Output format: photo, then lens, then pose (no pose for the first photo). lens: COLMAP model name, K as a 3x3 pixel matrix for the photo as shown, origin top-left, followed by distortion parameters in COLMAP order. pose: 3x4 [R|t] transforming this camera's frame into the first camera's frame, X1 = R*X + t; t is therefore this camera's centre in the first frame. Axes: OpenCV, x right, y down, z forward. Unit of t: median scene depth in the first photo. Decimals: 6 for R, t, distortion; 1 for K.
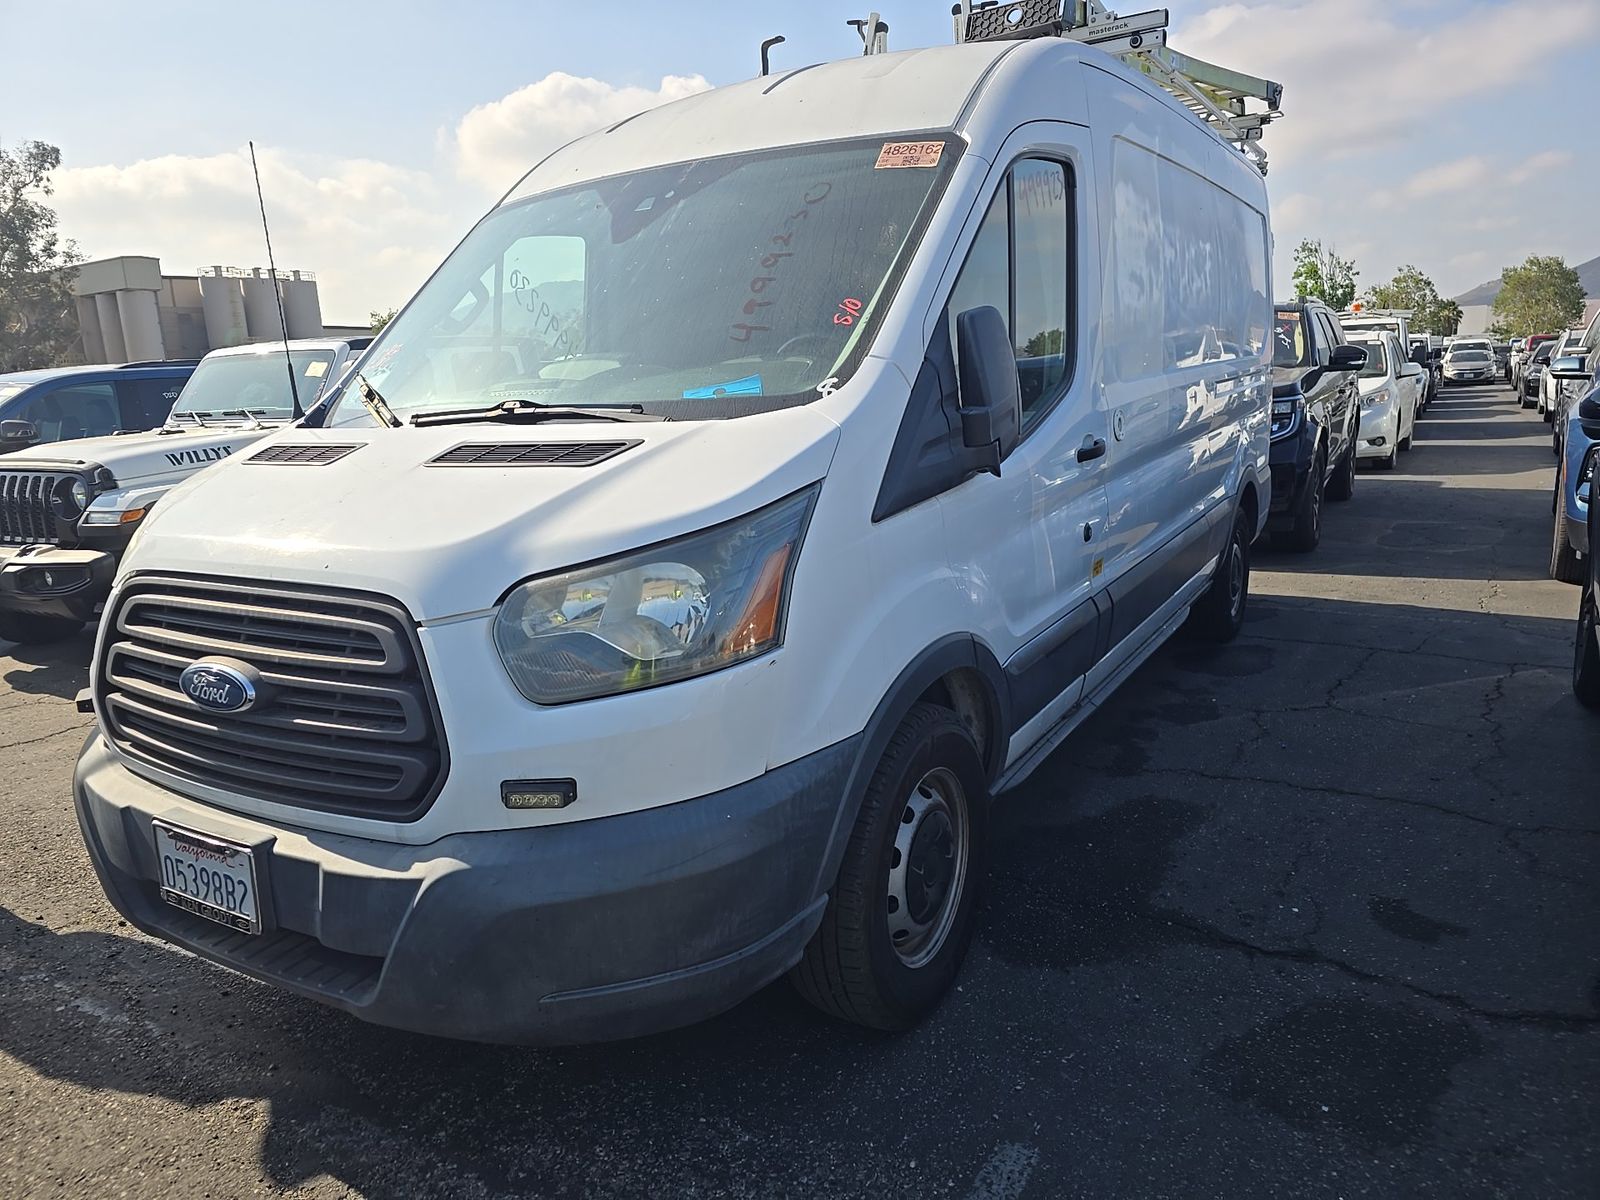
lens RADIAL K [[1056.9, 0, 824.1], [0, 1056.9, 603.3], [0, 0, 1]] dist [0.035352, -0.001270]
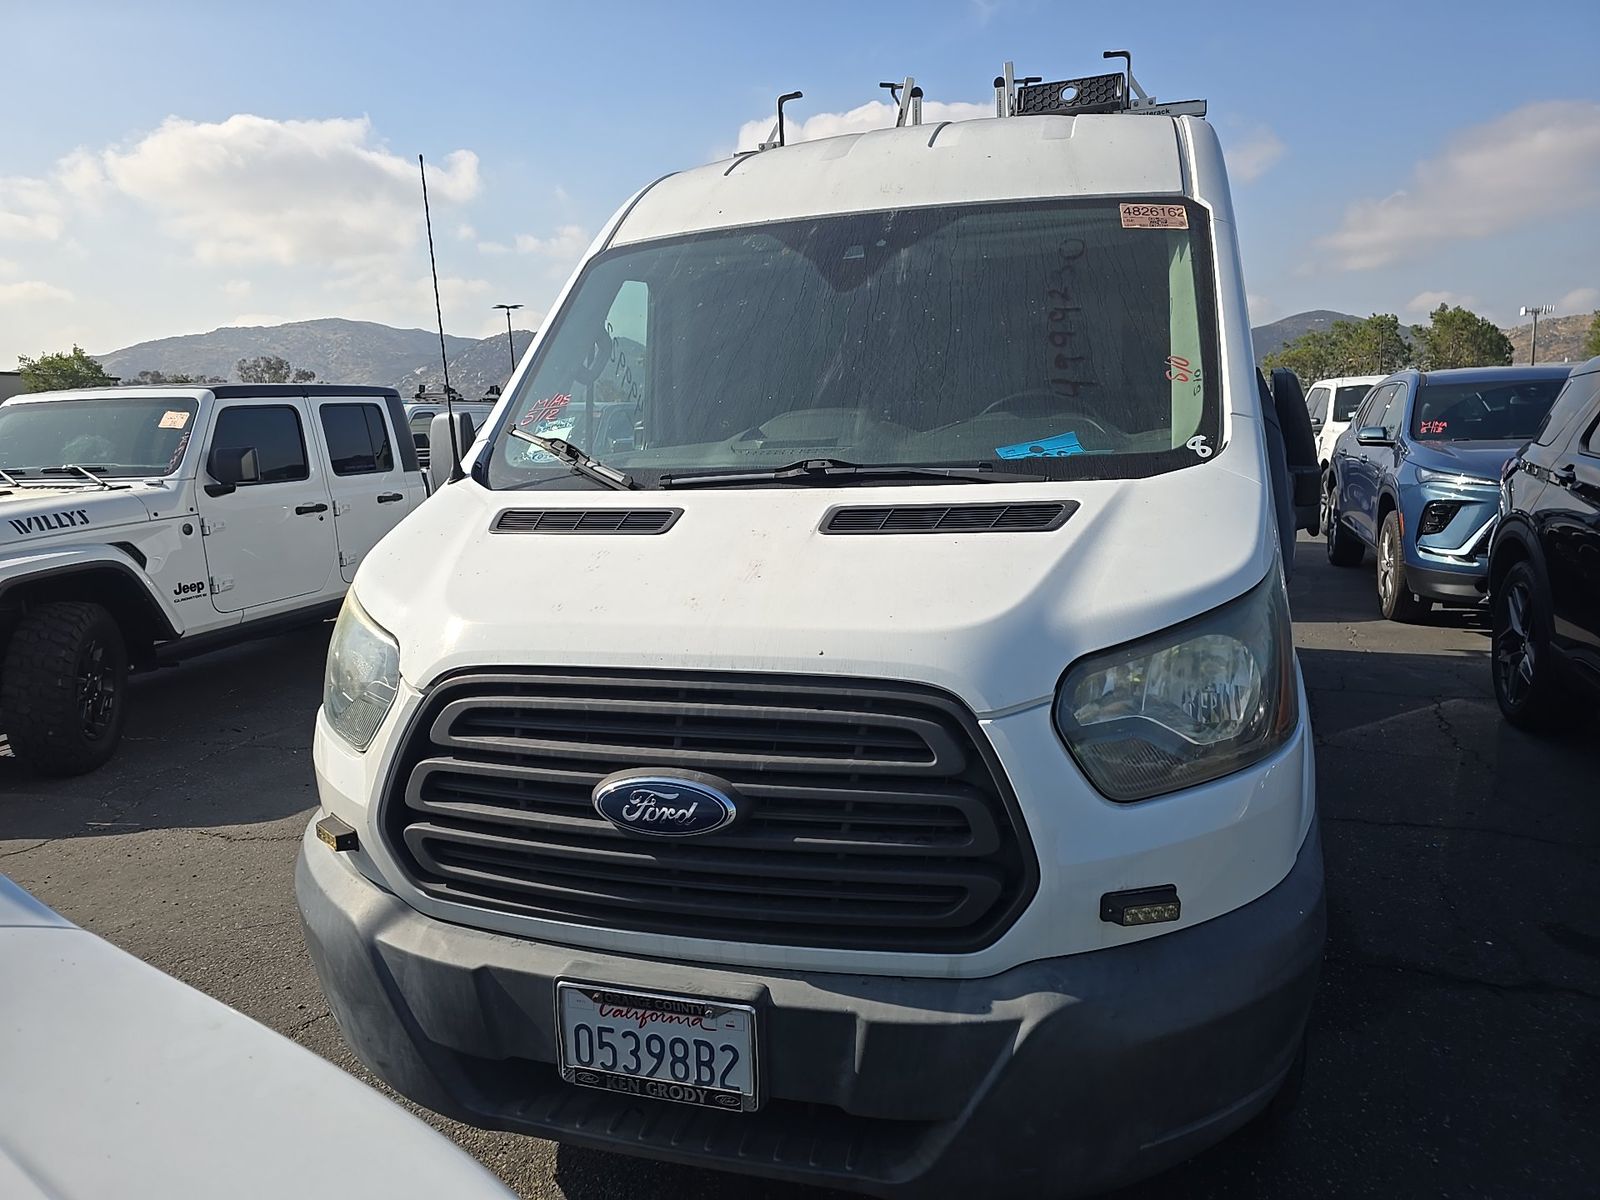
lens RADIAL K [[1048.8, 0, 800.0], [0, 1048.8, 600.0], [0, 0, 1]] dist [0.076215, -0.080315]
pose [[0.968961, -0.026765, 0.245762, -0.637146], [0.040692, 0.997830, -0.051764, -0.031666], [-0.243843, 0.060158, 0.967947, 0.177594]]
